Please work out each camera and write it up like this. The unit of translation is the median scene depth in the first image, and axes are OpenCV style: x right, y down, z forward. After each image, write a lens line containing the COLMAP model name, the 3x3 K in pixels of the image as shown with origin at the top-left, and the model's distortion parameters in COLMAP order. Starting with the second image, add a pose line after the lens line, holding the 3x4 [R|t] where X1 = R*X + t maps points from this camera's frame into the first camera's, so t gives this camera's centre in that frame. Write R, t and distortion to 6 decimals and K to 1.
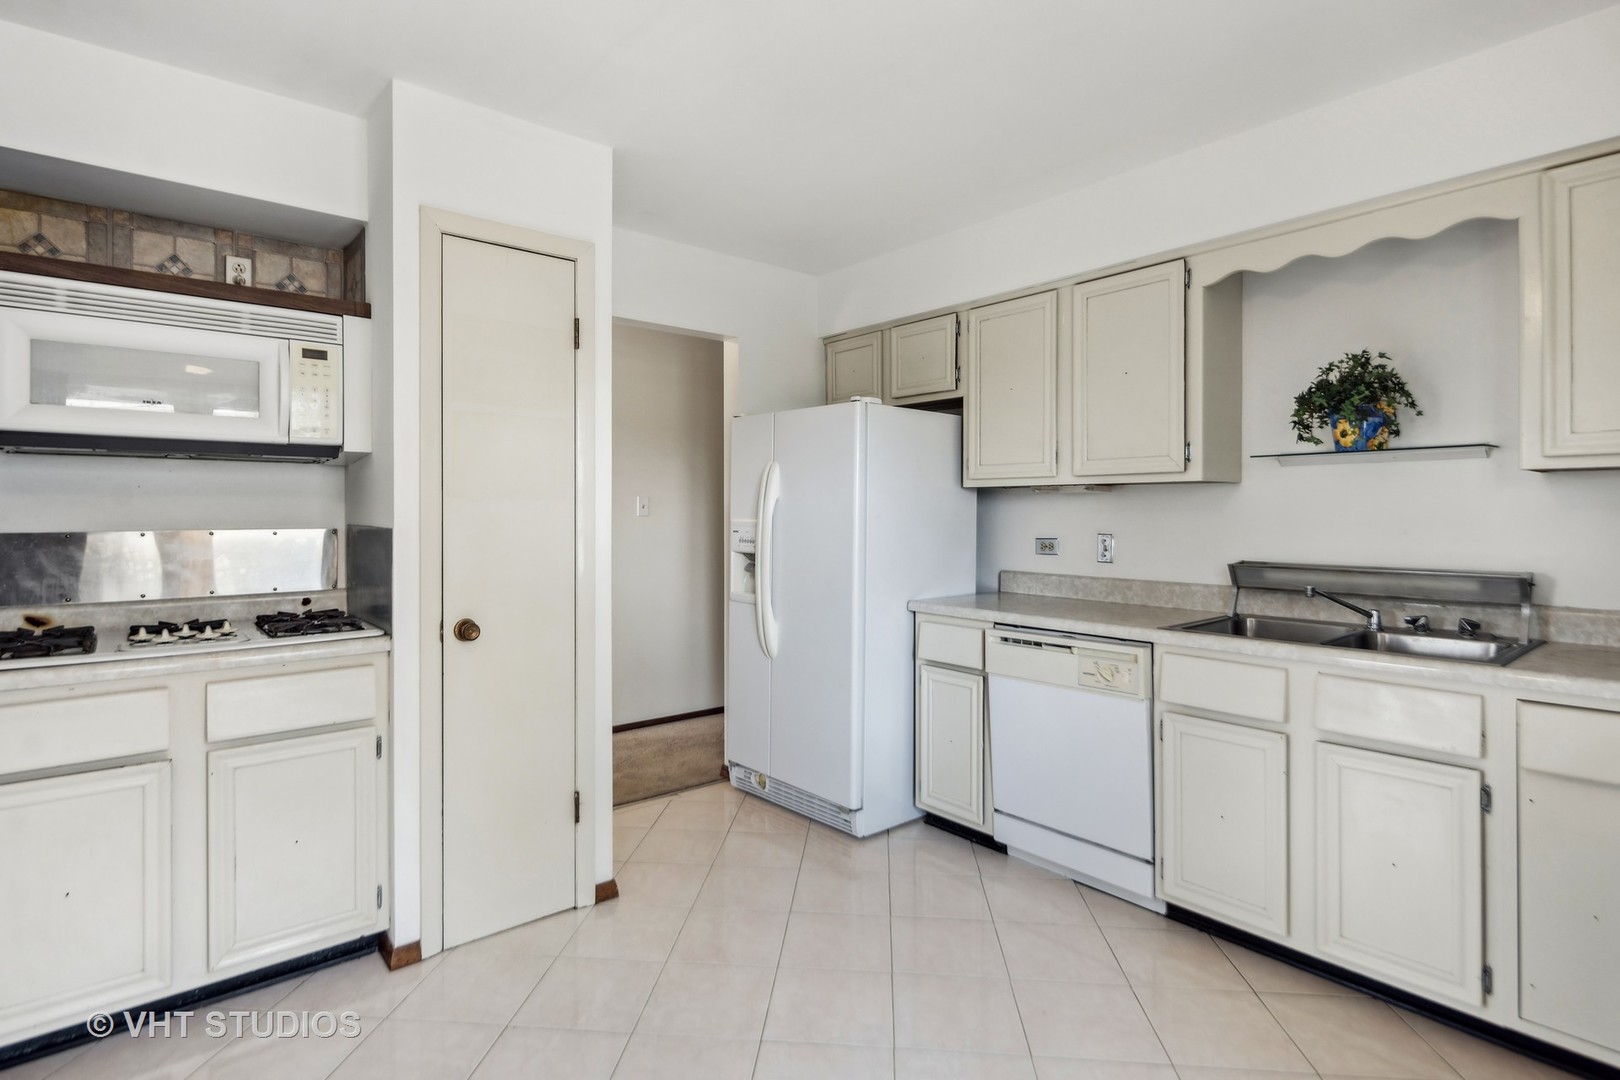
lens RADIAL K [[843.3, 0, 790.8], [0, 843.3, 513.2], [0, 0, 1]] dist [-0.001653, -0.004396]
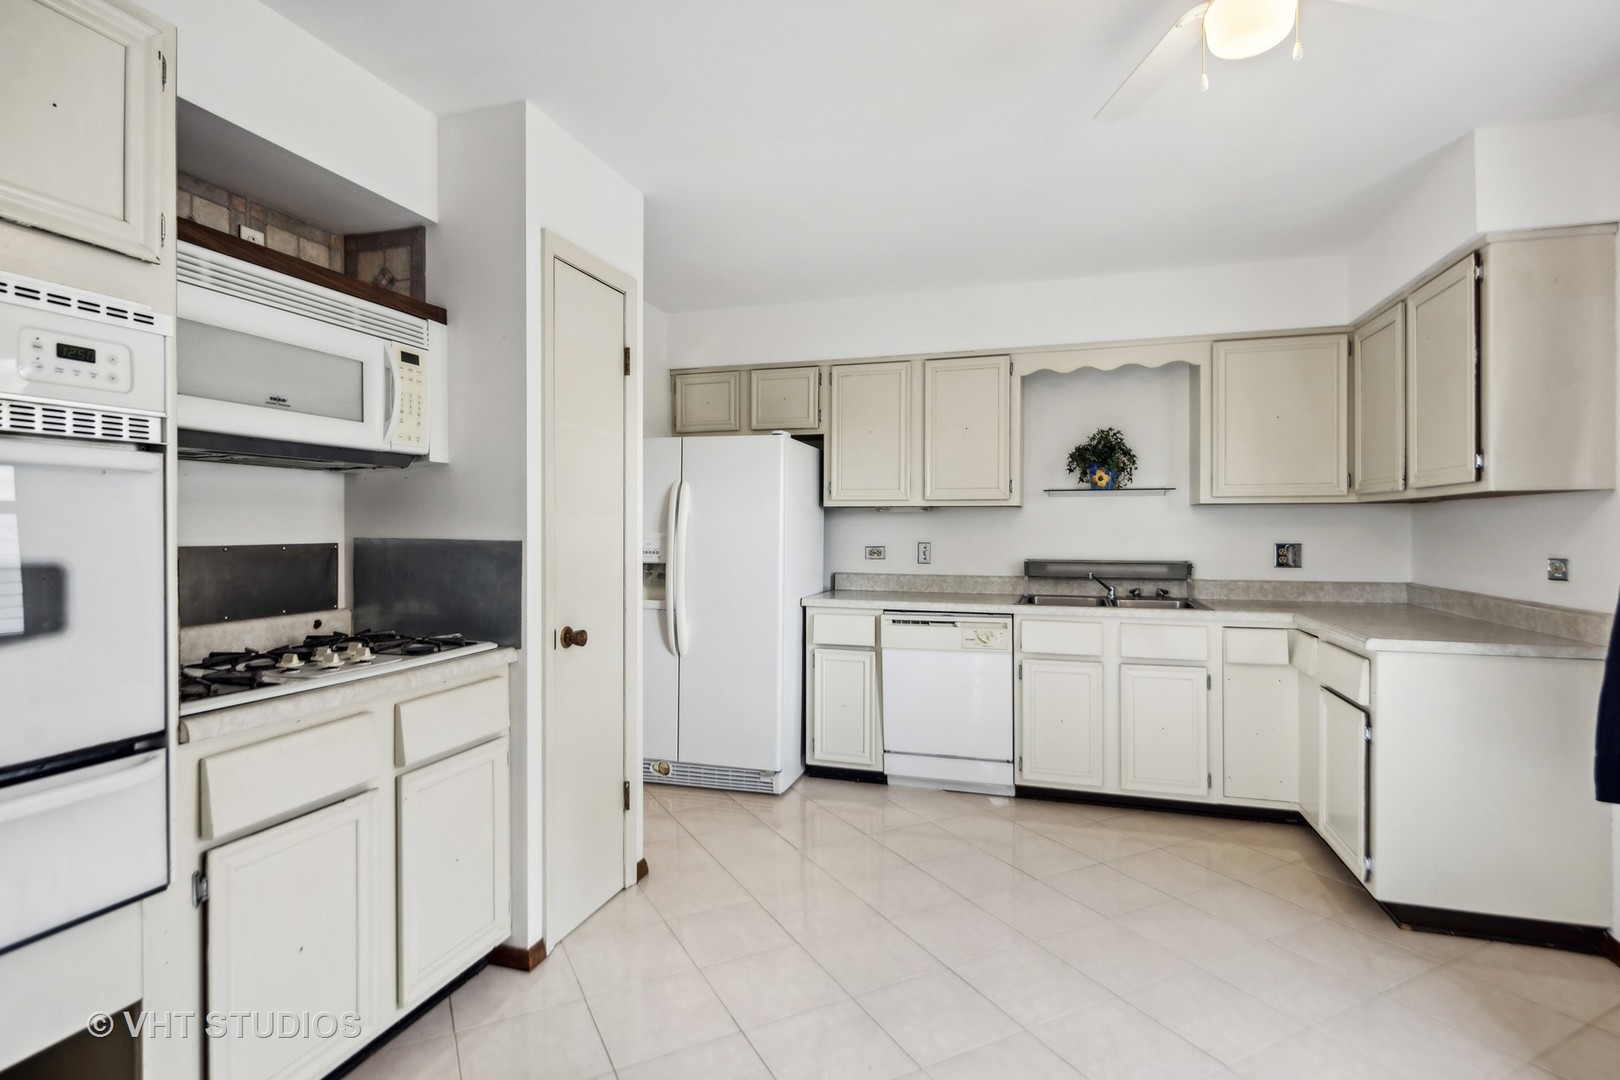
lens RADIAL K [[843.3, 0, 800.8], [0, 843.3, 531.5], [0, 0, 1]] dist [-0.001653, -0.004396]
pose [[0.833260, -0.001015, 0.552880, -0.677540], [-0.001257, 0.999992, 0.003731, 0.002233], [-0.552879, -0.003804, 0.833253, -0.032745]]
